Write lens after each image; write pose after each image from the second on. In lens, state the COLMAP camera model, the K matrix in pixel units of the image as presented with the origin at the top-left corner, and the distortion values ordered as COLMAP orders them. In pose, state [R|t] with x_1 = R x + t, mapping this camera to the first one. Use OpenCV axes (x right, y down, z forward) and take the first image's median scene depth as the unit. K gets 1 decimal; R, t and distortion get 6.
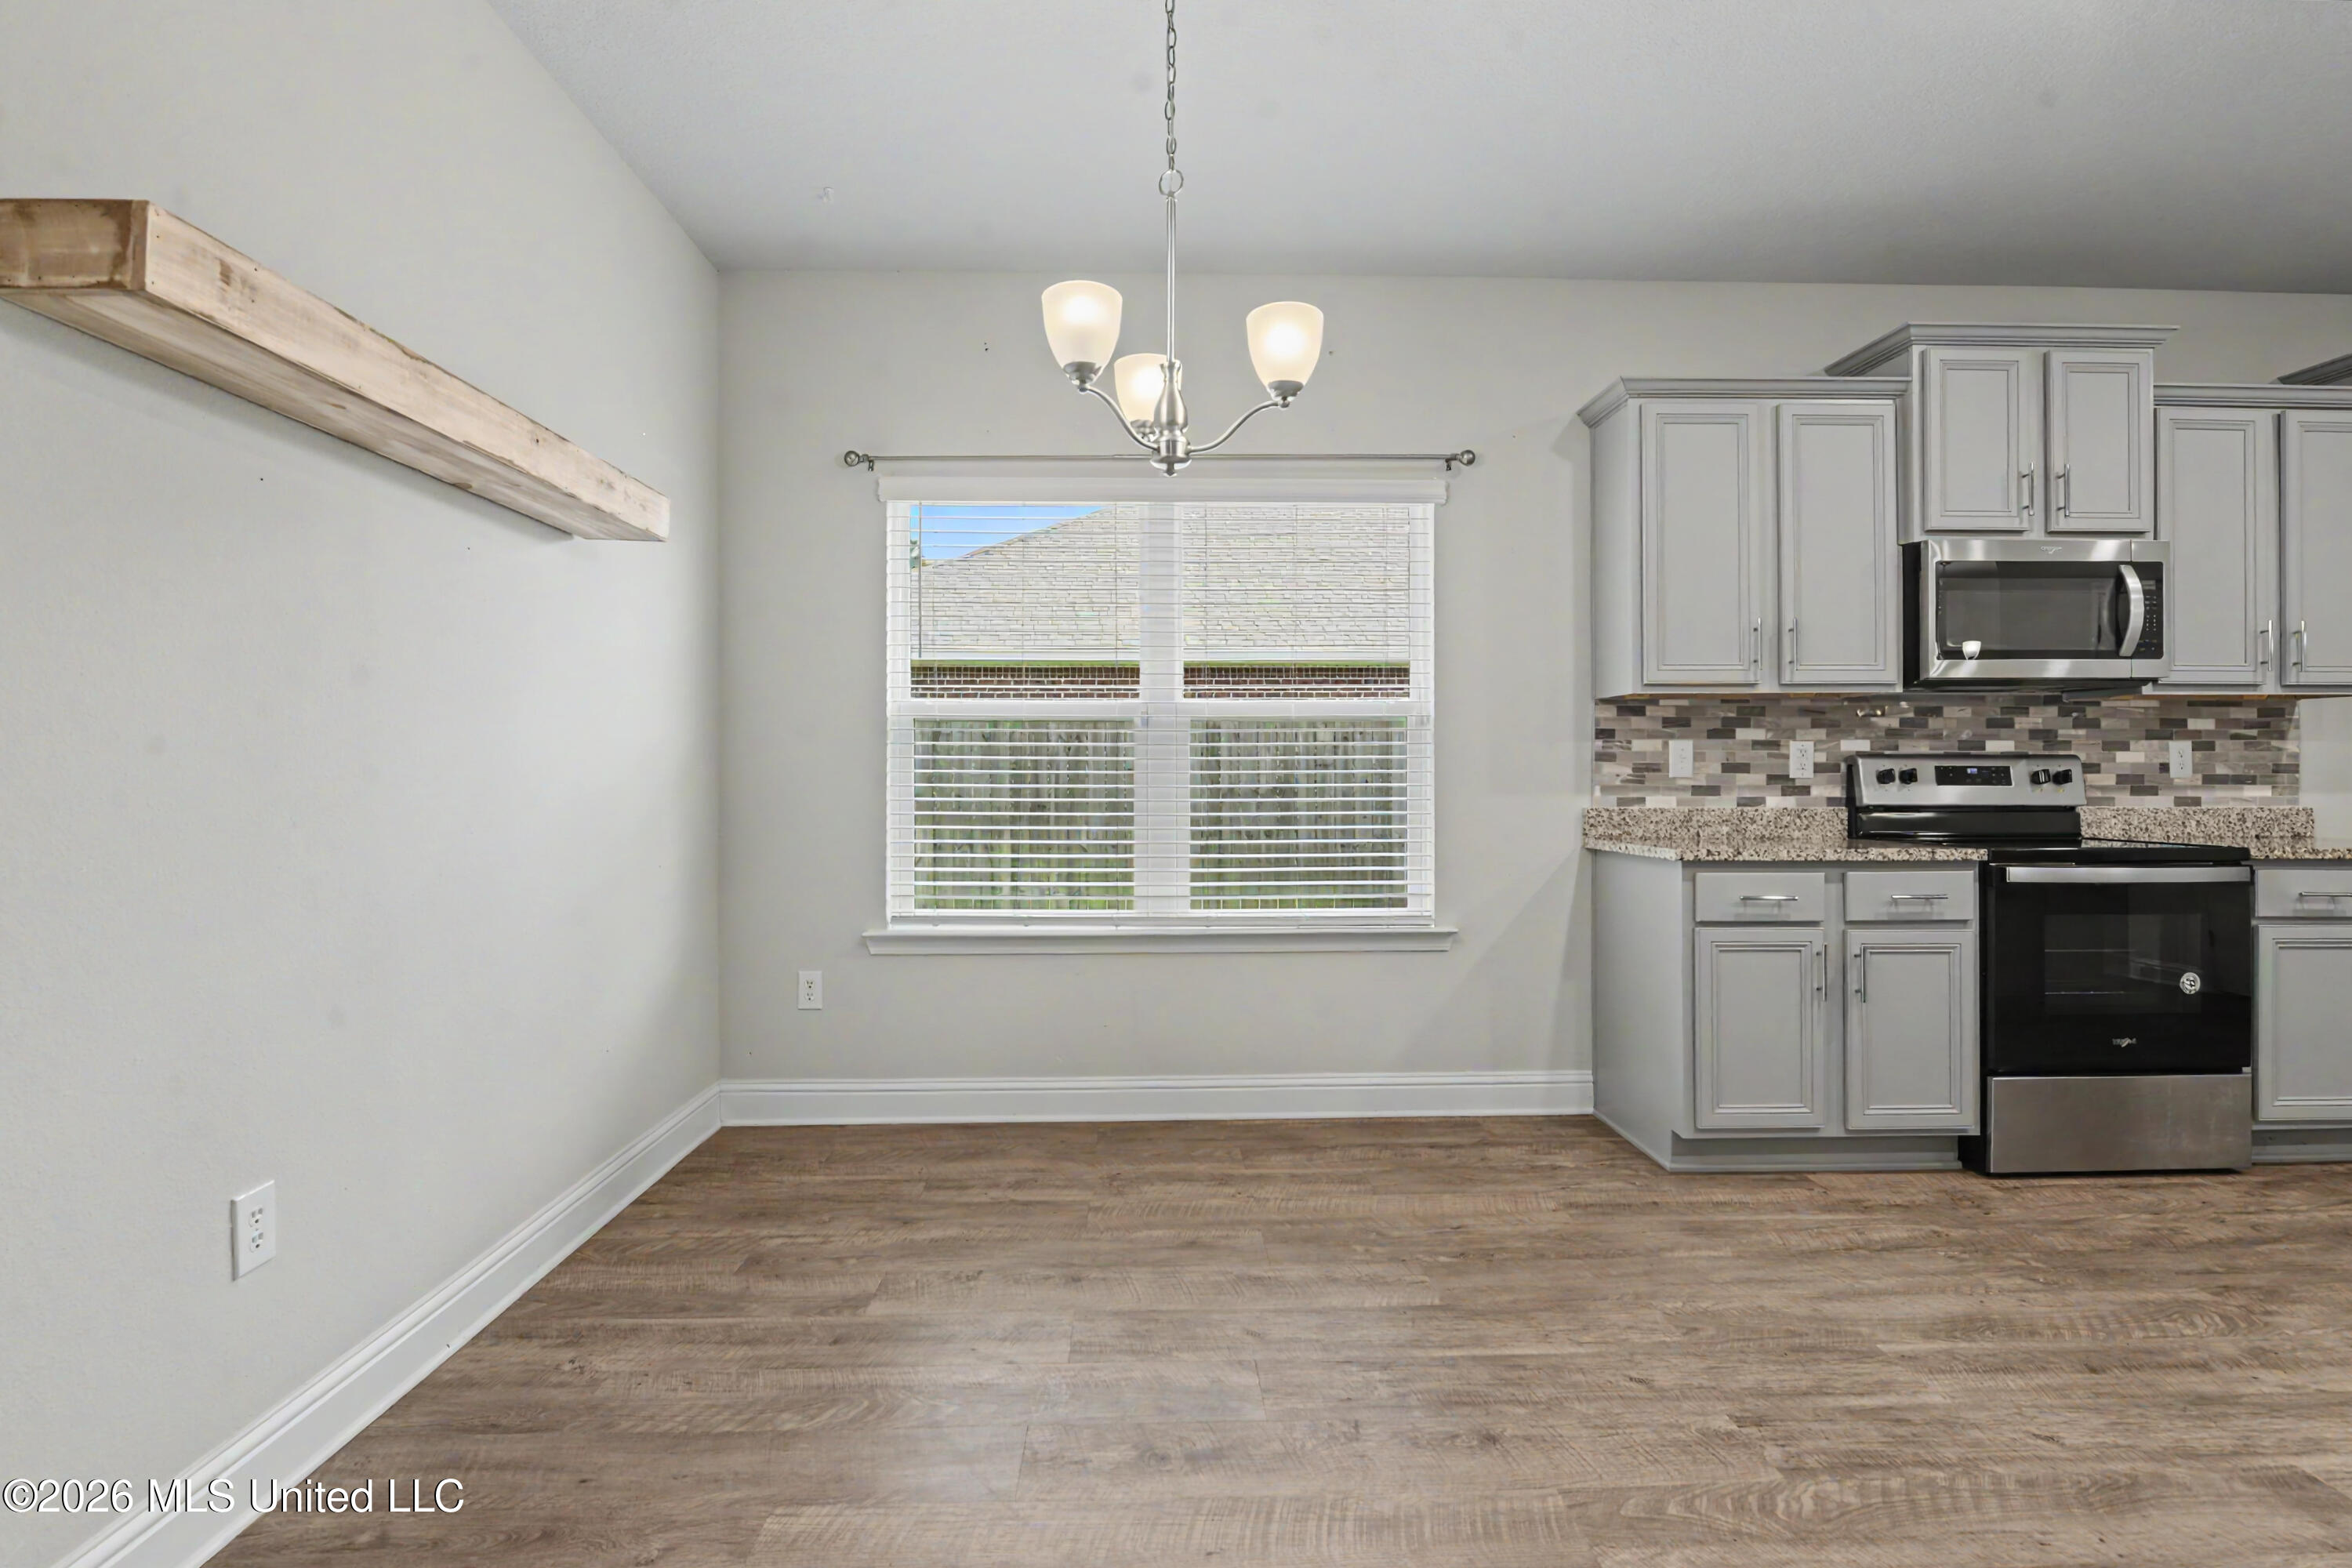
lens RADIAL K [[1131.4, 0, 1168.2], [0, 1131.4, 765.5], [0, 0, 1]] dist [-0.009045, -0.000603]
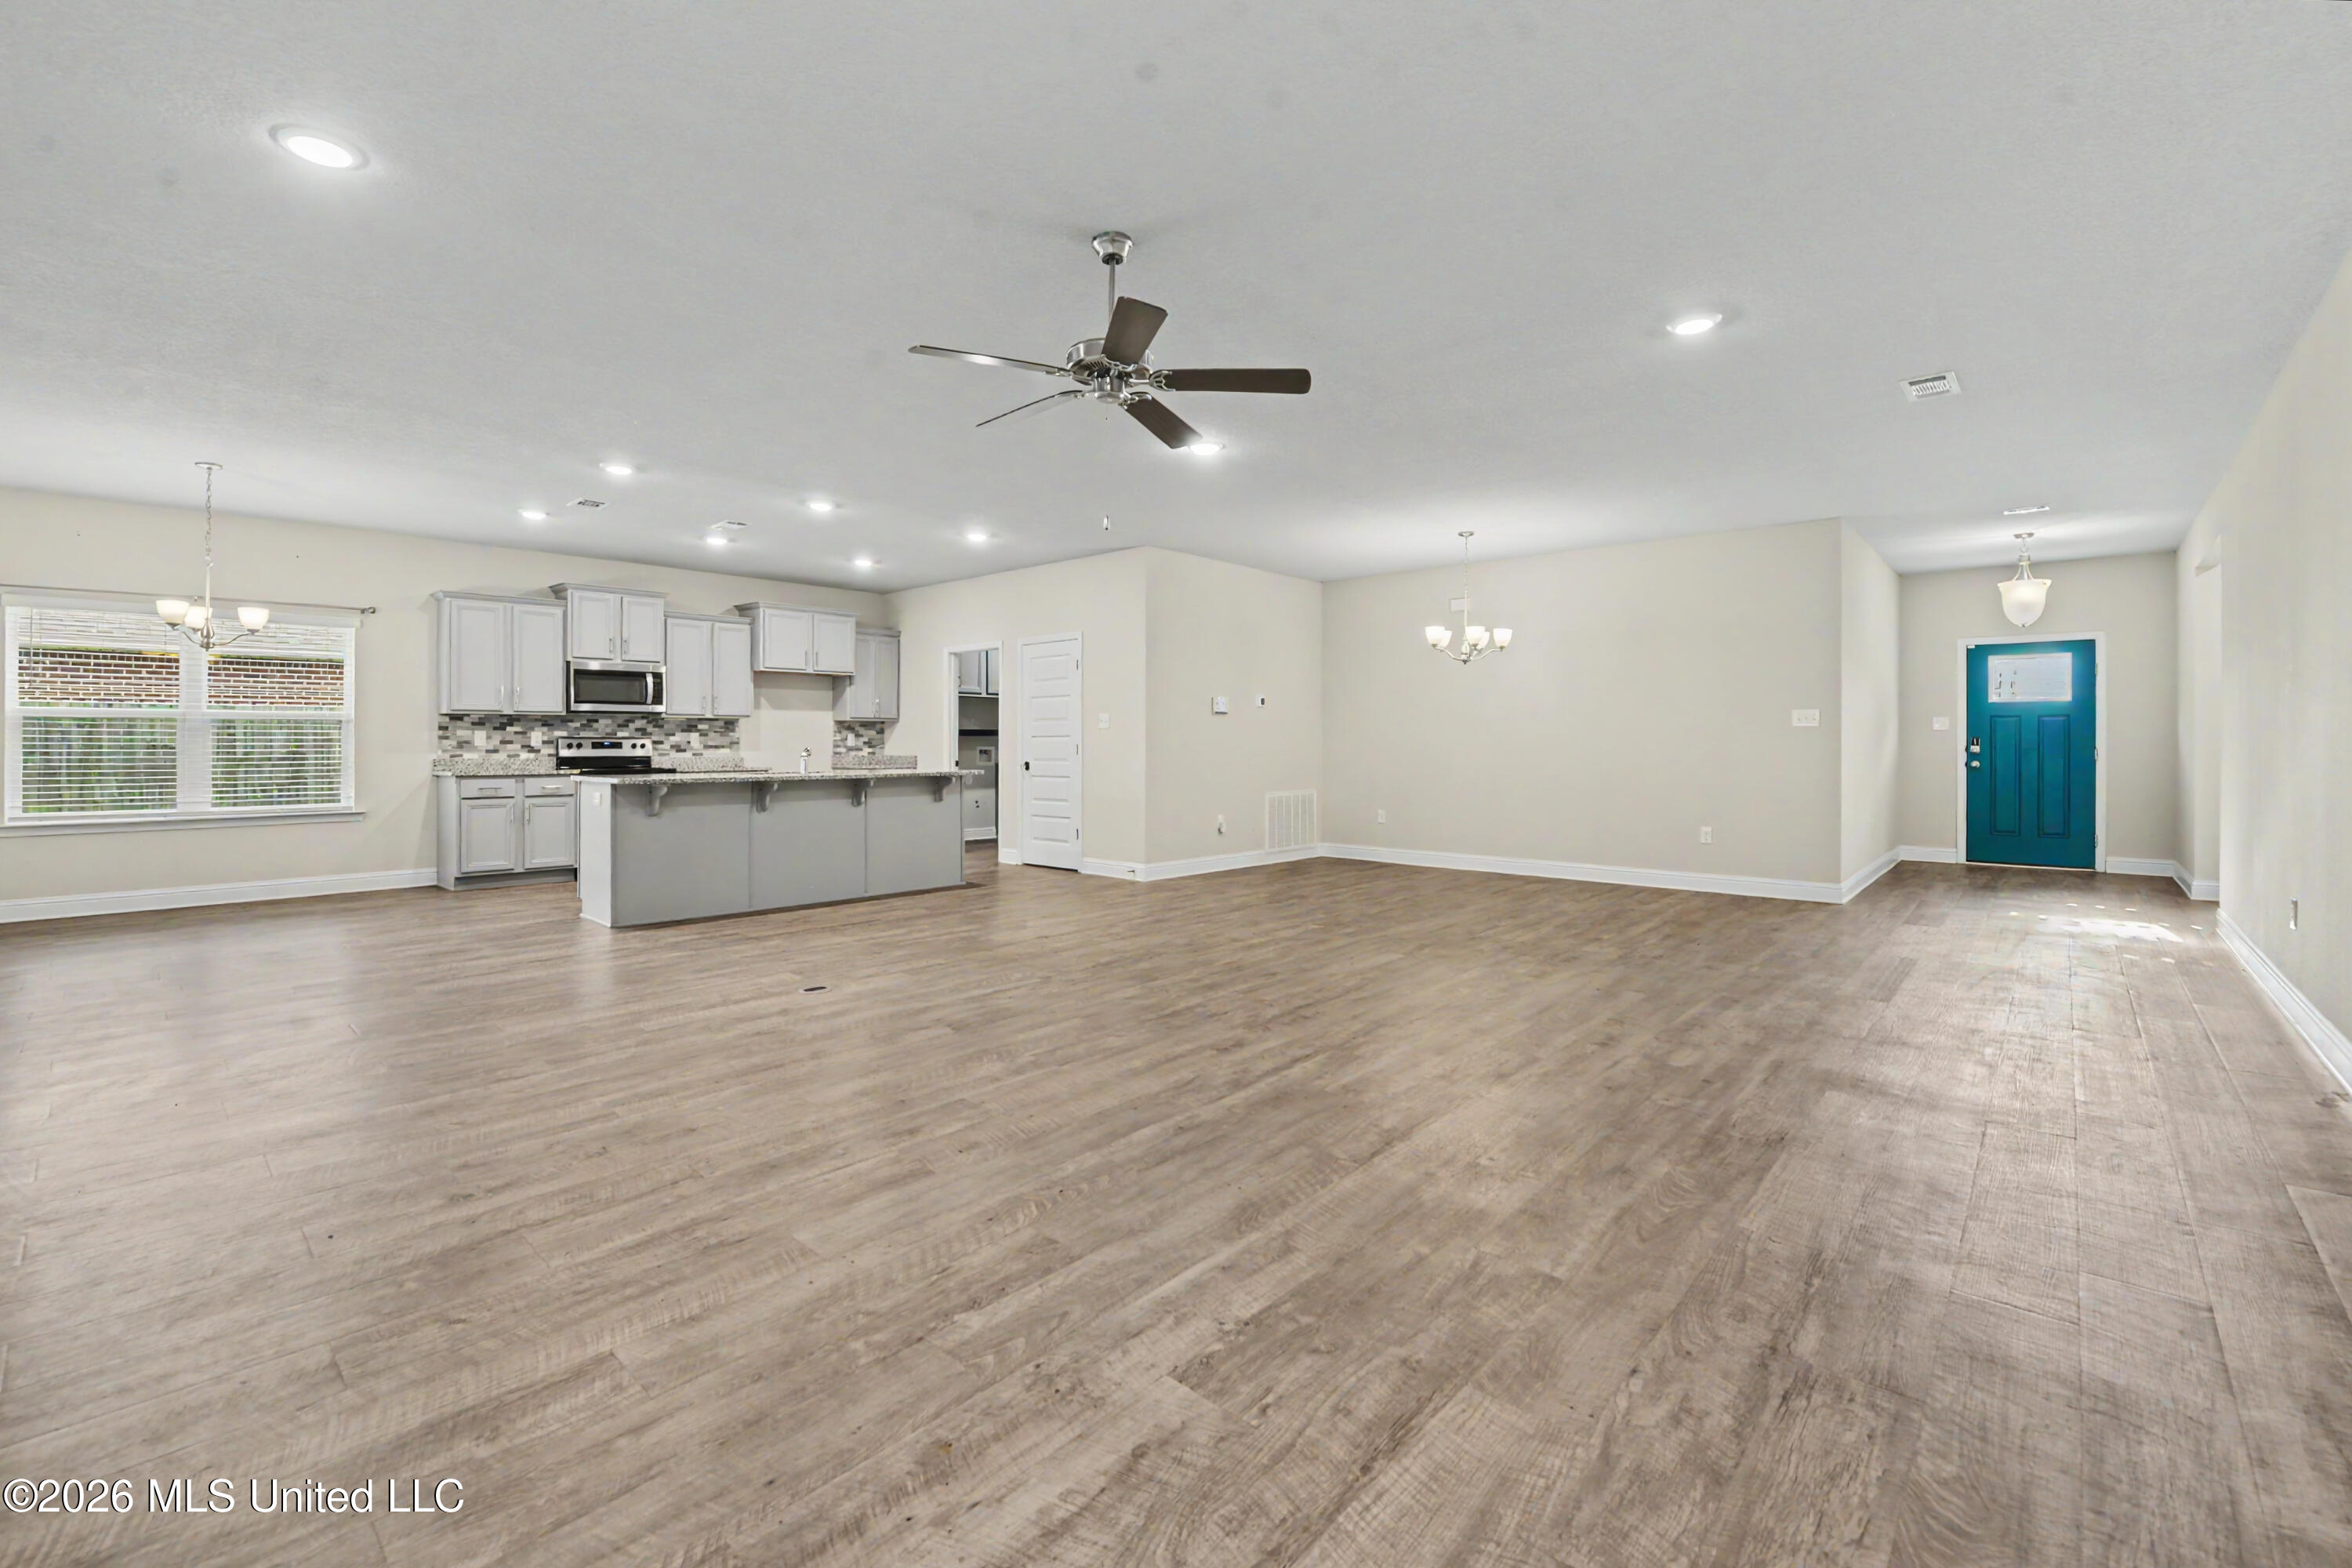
lens RADIAL K [[985.6, 0, 1162.3], [0, 985.6, 743.6], [0, 0, 1]] dist [-0.019233, -0.000690]
pose [[0.696978, 0.000343, 0.717092, -0.040504], [0.000855, 0.999999, -0.001310, 0.009058], [-0.717092, 0.001526, 0.696977, -1.601091]]
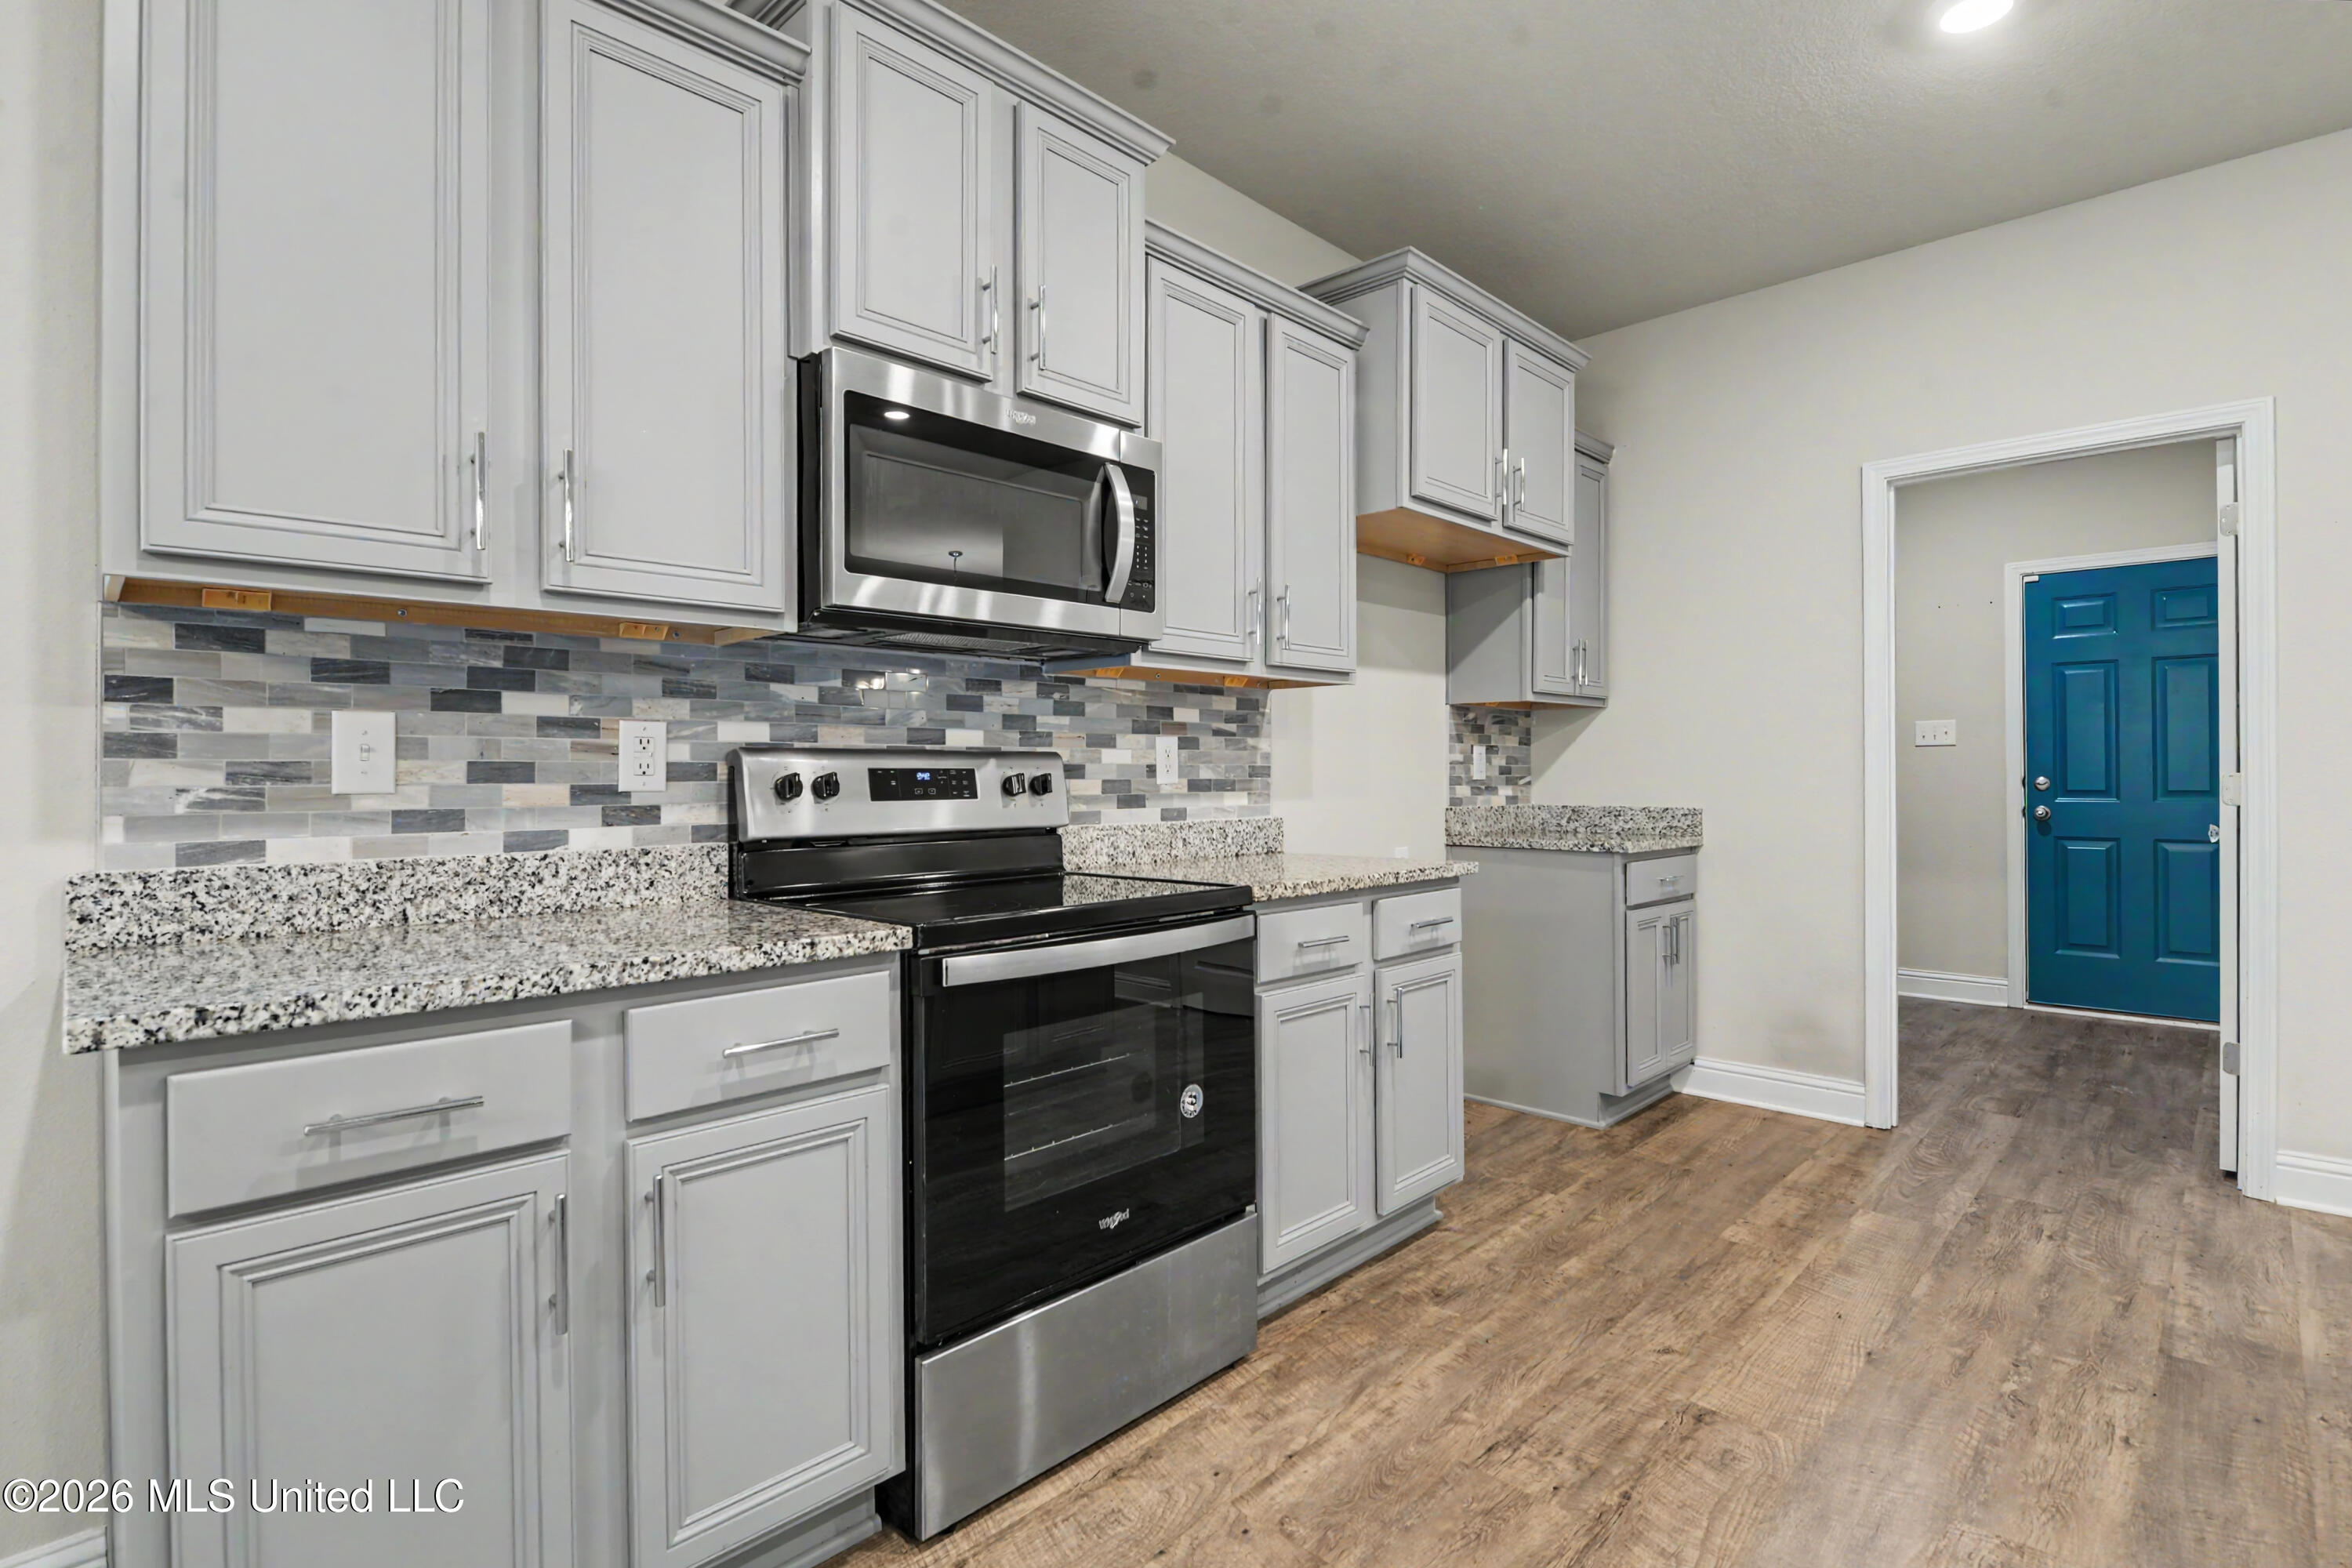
lens RADIAL K [[1131.4, 0, 1171.5], [0, 1131.4, 779.8], [0, 0, 1]] dist [-0.009045, -0.000603]
pose [[0.722790, -0.006445, 0.691038, 0.383730], [0.000683, 0.999963, 0.008612, 0.001447], [-0.691067, -0.005752, 0.722768, 0.456252]]
